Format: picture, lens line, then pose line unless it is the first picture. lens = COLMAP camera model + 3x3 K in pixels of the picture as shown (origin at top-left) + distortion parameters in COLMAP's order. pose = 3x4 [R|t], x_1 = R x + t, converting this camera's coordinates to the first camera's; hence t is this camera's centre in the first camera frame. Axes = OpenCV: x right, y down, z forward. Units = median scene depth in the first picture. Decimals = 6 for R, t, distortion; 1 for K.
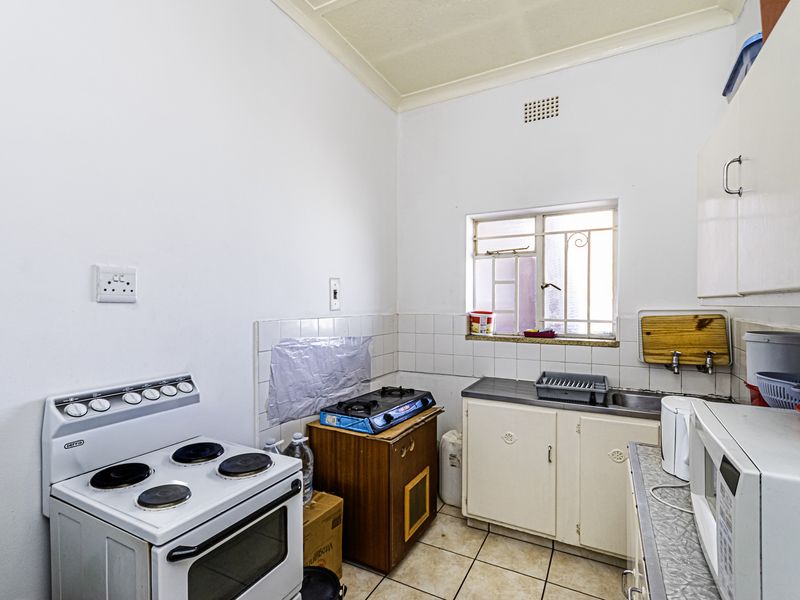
lens RADIAL K [[390.8, 0, 399.6], [0, 390.8, 305.9], [0, 0, 1]] dist [0.003297, 0.000377]
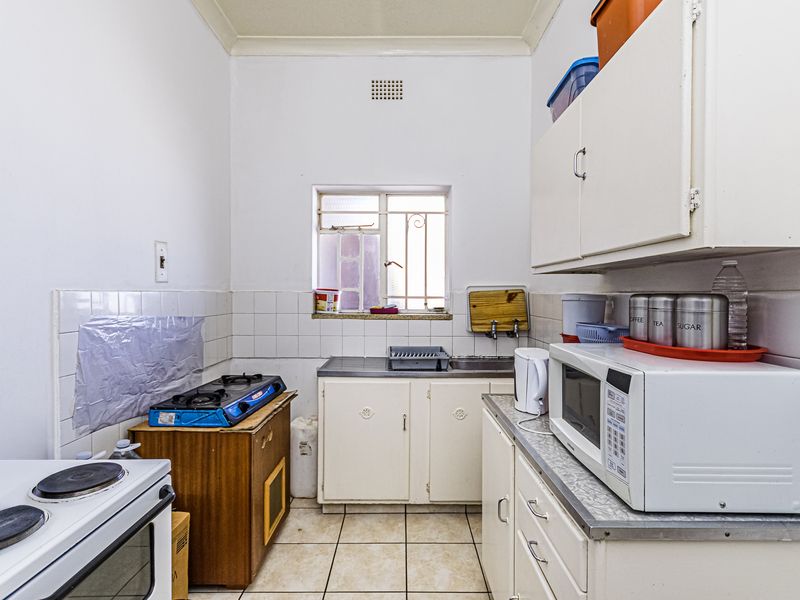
lens RADIAL K [[410.8, 0, 400.0], [0, 410.8, 300.0], [0, 0, 1]] dist [-0.000369, 0.000842]
pose [[0.880058, -0.008983, 0.474781, -0.134108], [0.006844, 0.999957, 0.006234, 0.044672], [-0.474817, -0.002237, 0.880082, 0.042962]]
